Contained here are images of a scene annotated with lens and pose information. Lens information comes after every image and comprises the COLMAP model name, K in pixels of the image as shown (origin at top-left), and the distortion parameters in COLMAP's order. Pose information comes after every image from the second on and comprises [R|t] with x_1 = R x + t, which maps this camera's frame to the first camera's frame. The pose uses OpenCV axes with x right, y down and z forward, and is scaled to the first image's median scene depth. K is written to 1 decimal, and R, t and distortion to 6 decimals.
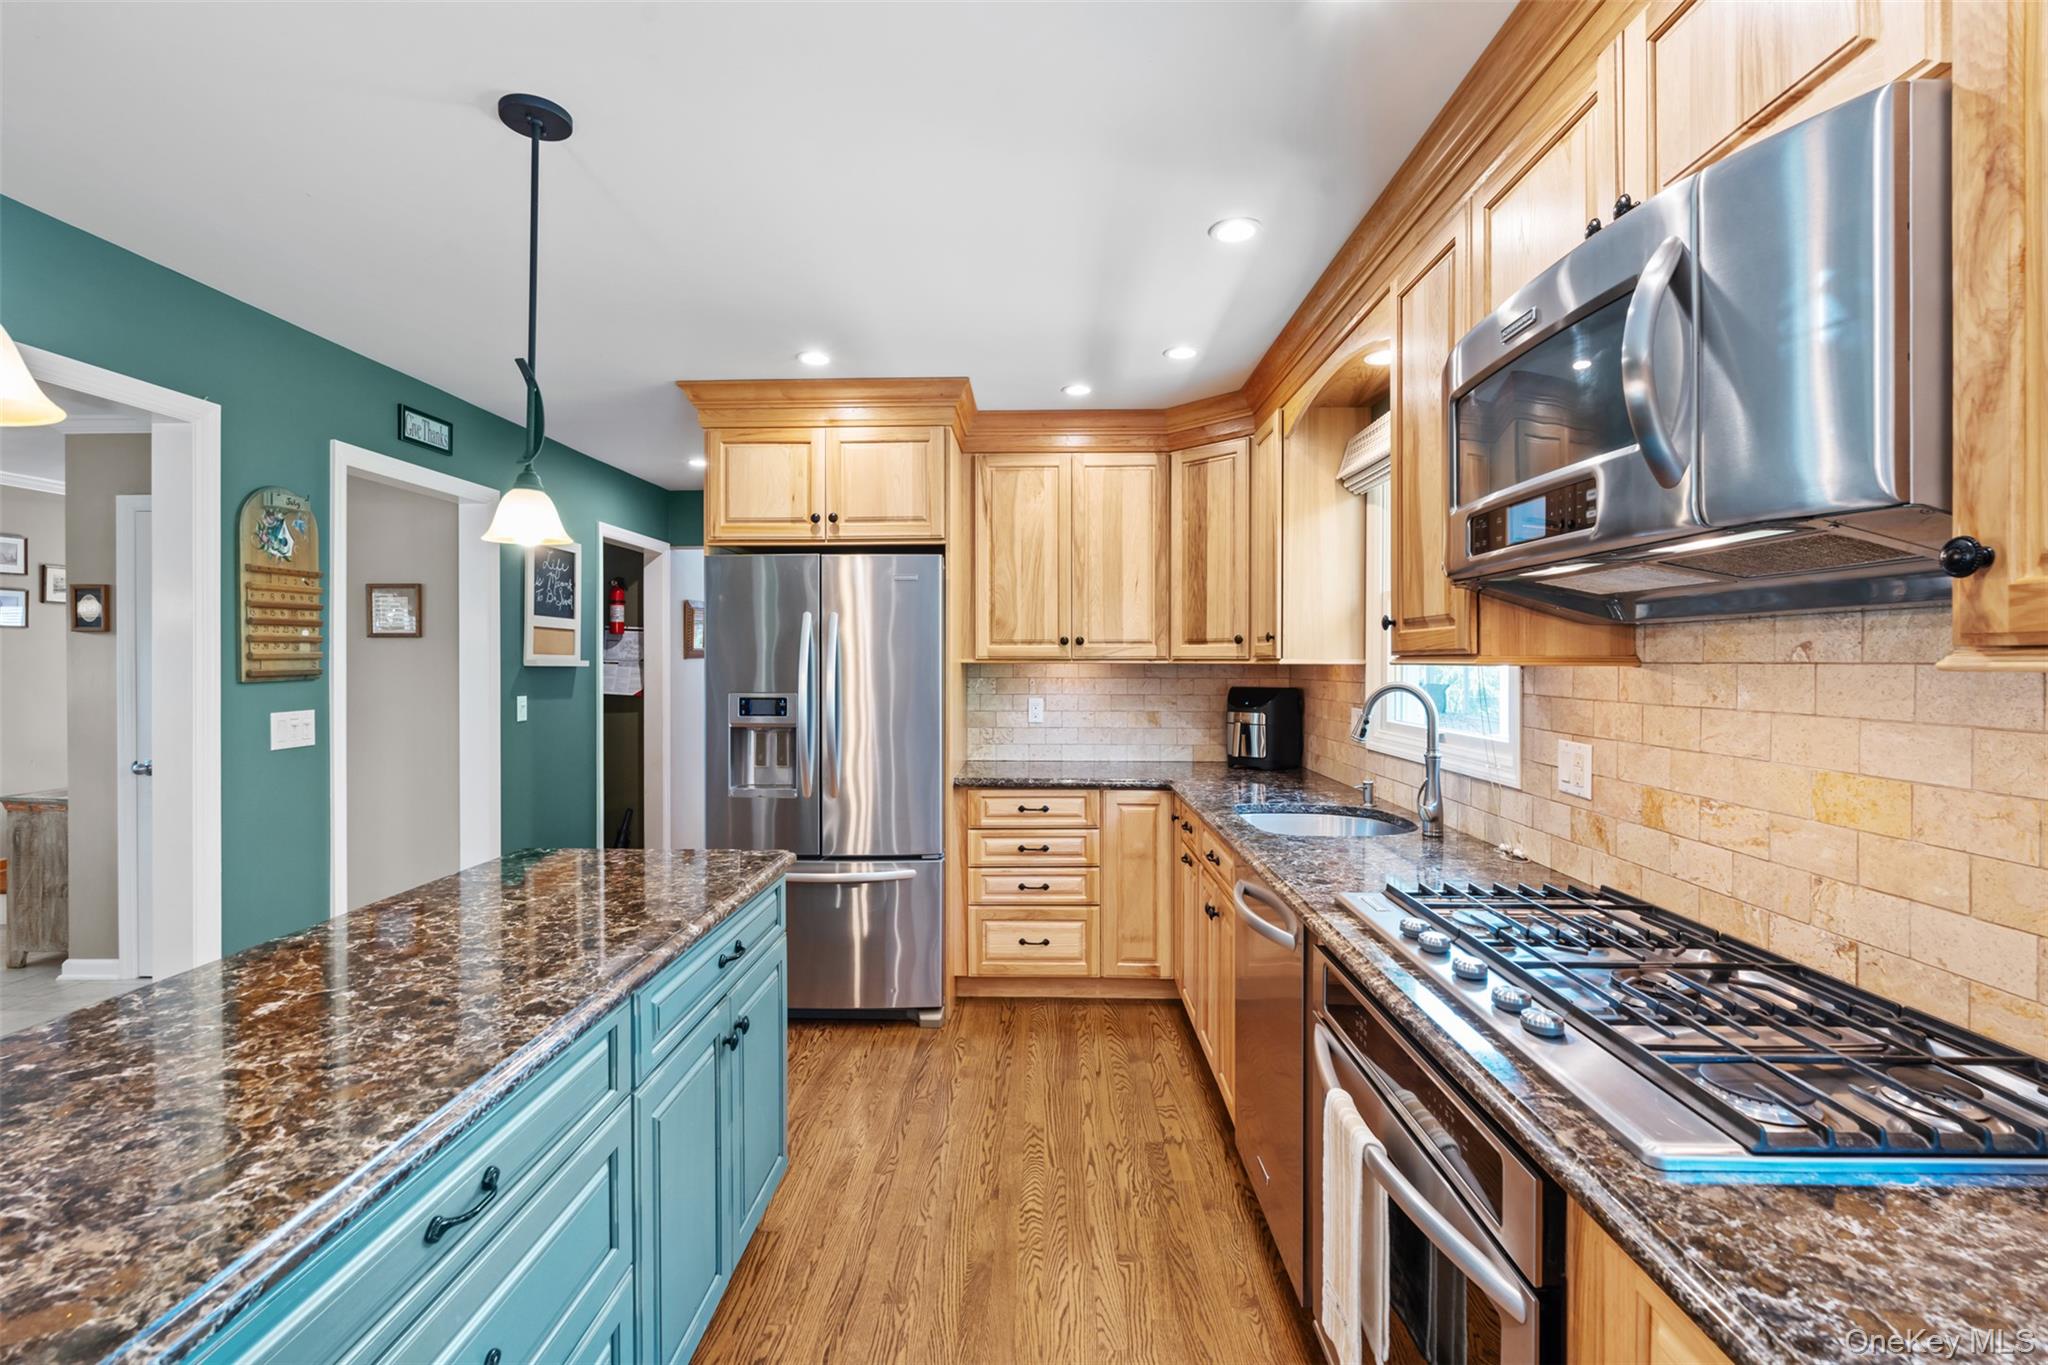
lens RADIAL K [[901.4, 0, 1023.2], [0, 901.4, 661.7], [0, 0, 1]] dist [-0.006951, 0.000265]
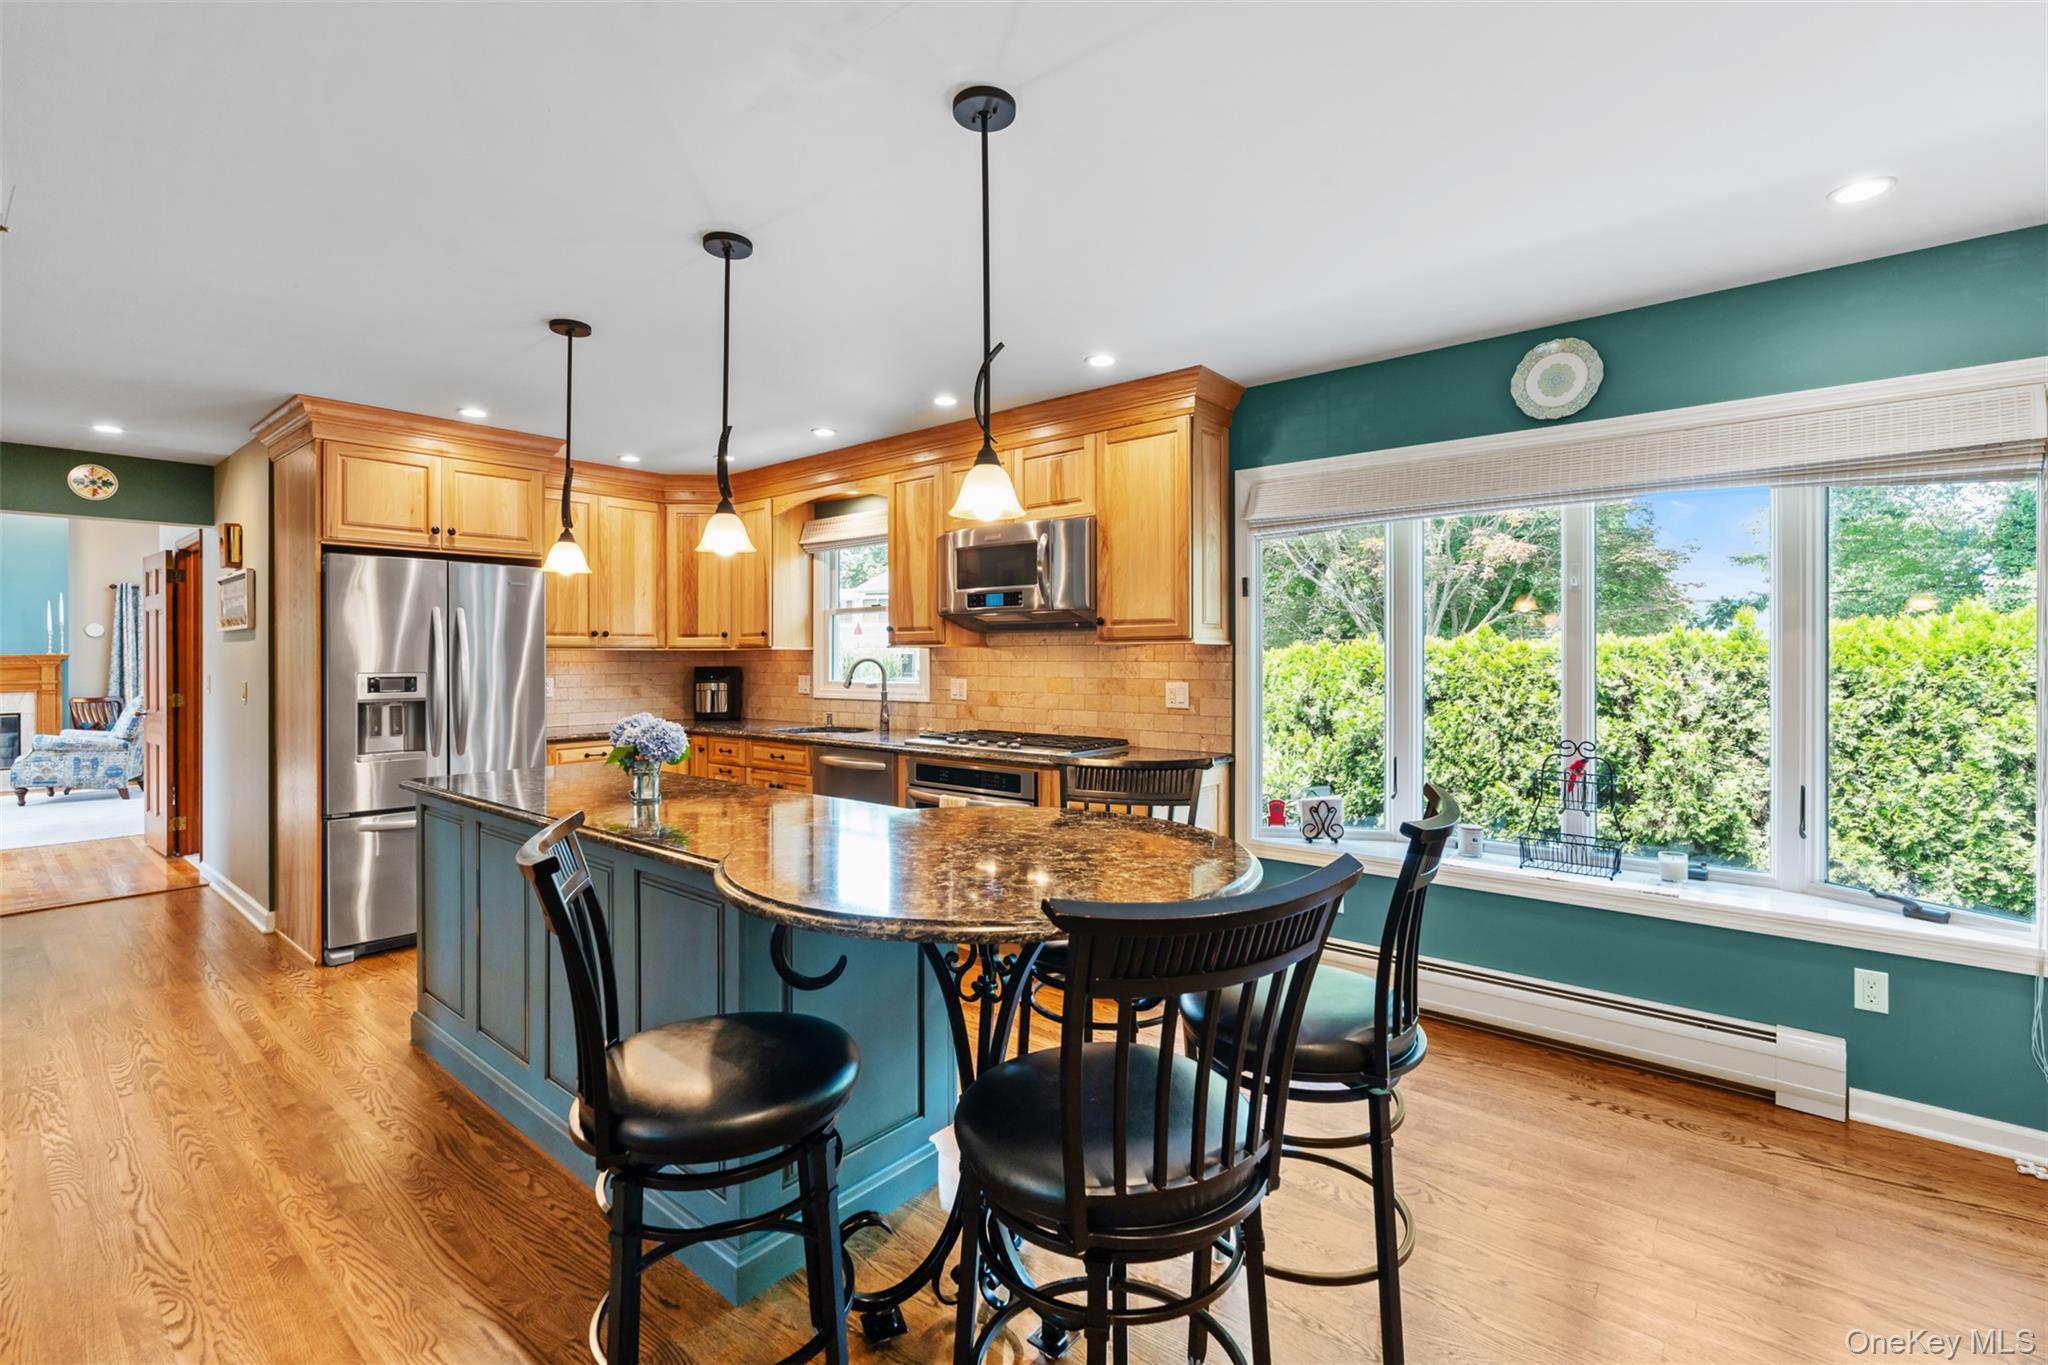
lens RADIAL K [[901.4, 0, 1023.2], [0, 901.4, 661.7], [0, 0, 1]] dist [-0.006951, 0.000265]
pose [[0.620033, -0.004271, 0.784564, -0.668837], [0.003305, 0.999991, 0.002832, 0.019016], [-0.784569, 0.000837, 0.620041, -0.374842]]
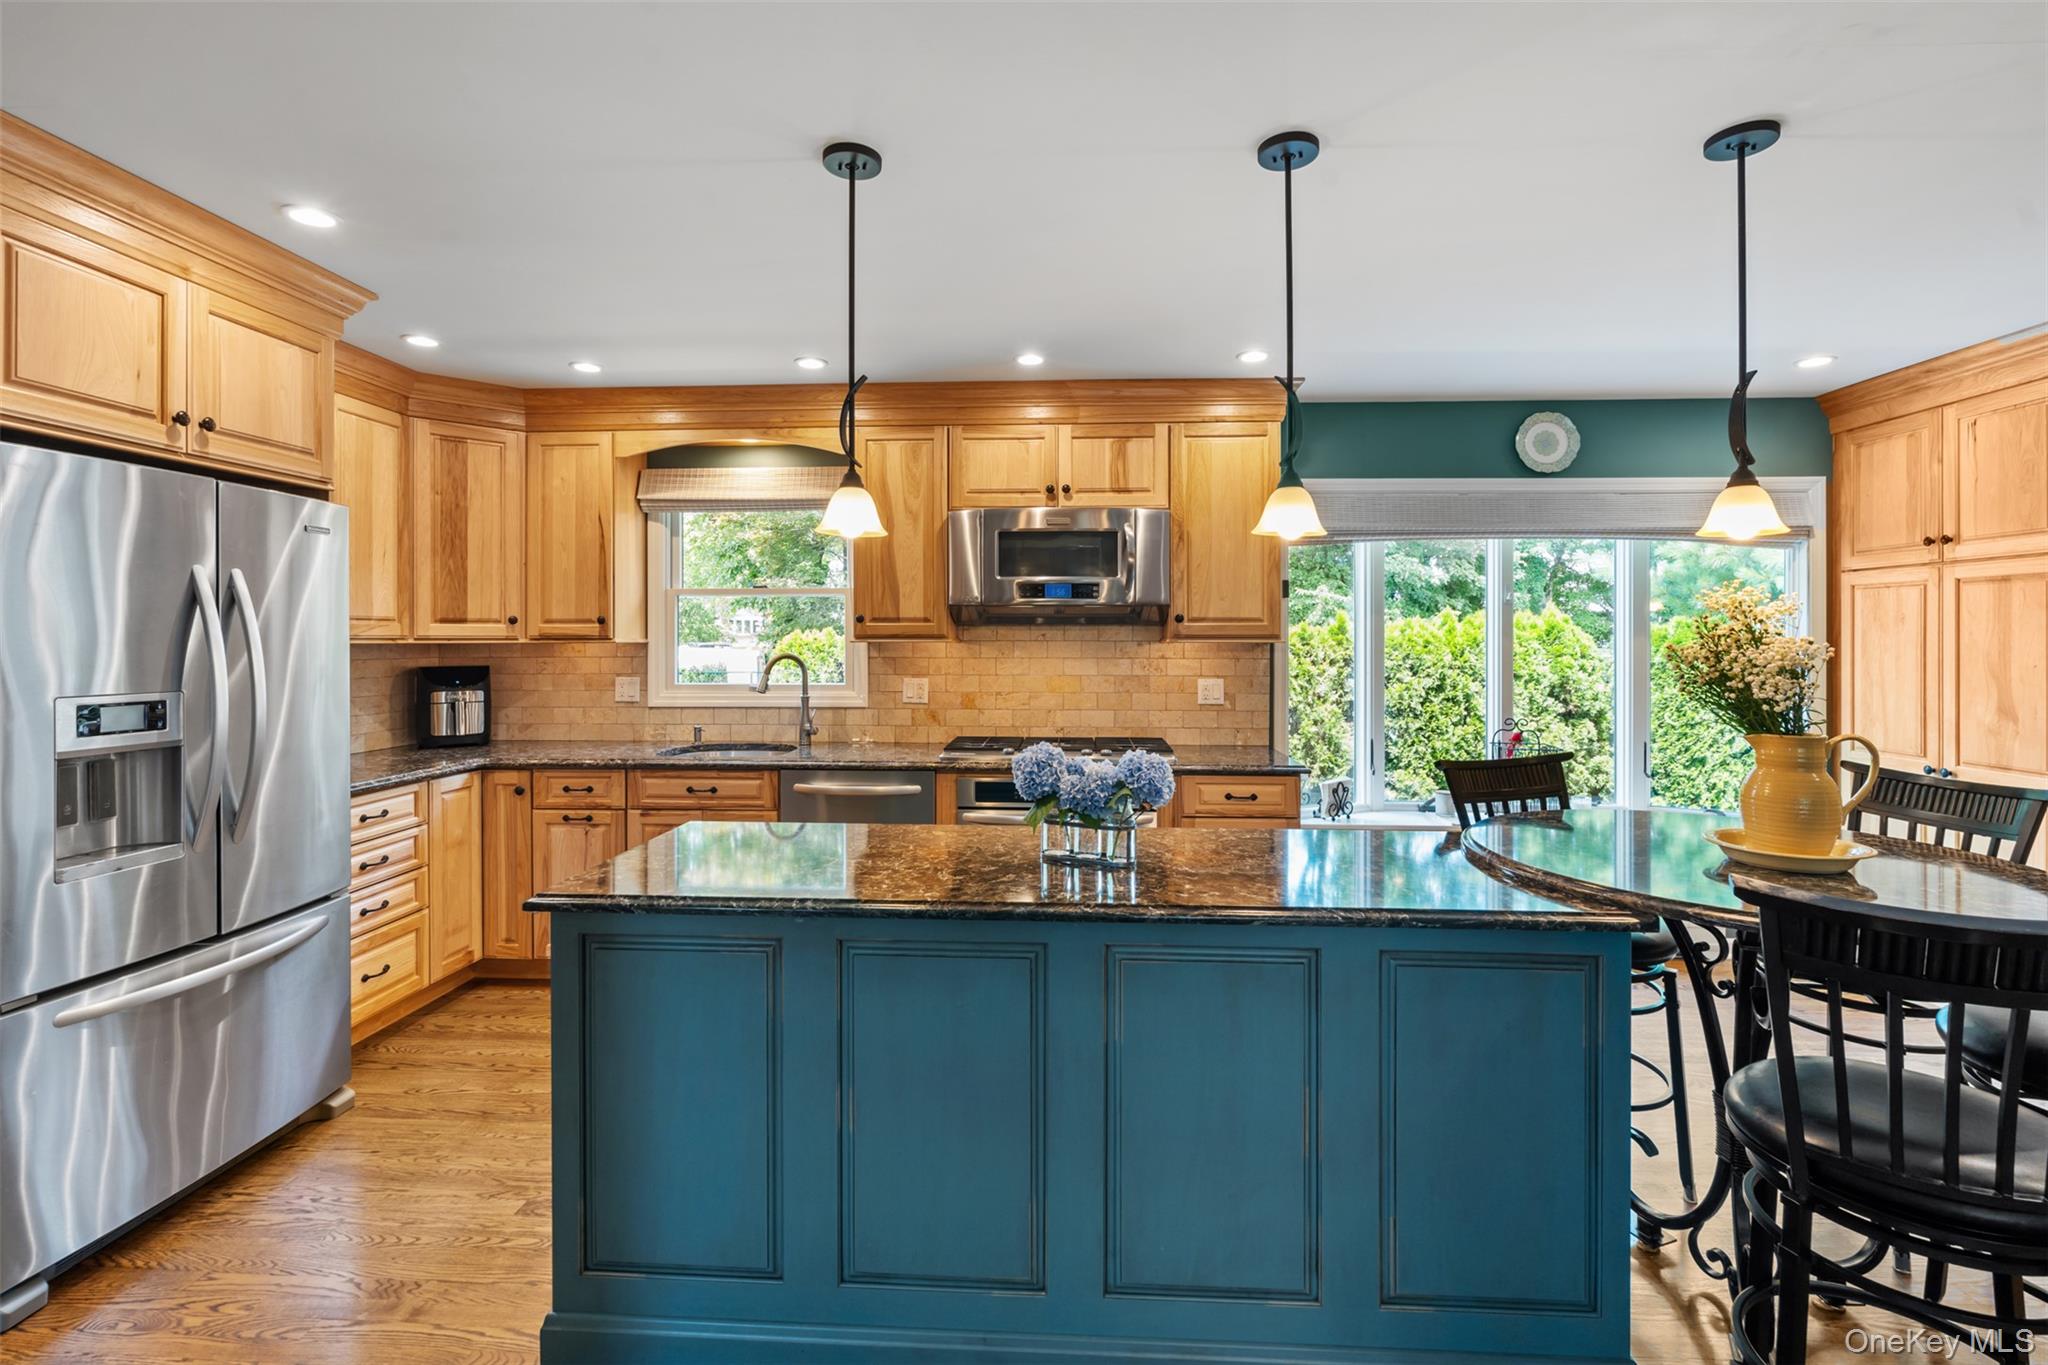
lens RADIAL K [[908.0, 0, 1023.2], [0, 908.0, 640.0], [0, 0, 1]] dist [-0.004798, -0.000207]
pose [[0.026950, -0.000450, 0.999637, -0.823874], [0.001109, 0.999999, 0.000420, -0.001218], [-0.999636, 0.001097, 0.026951, 0.369796]]
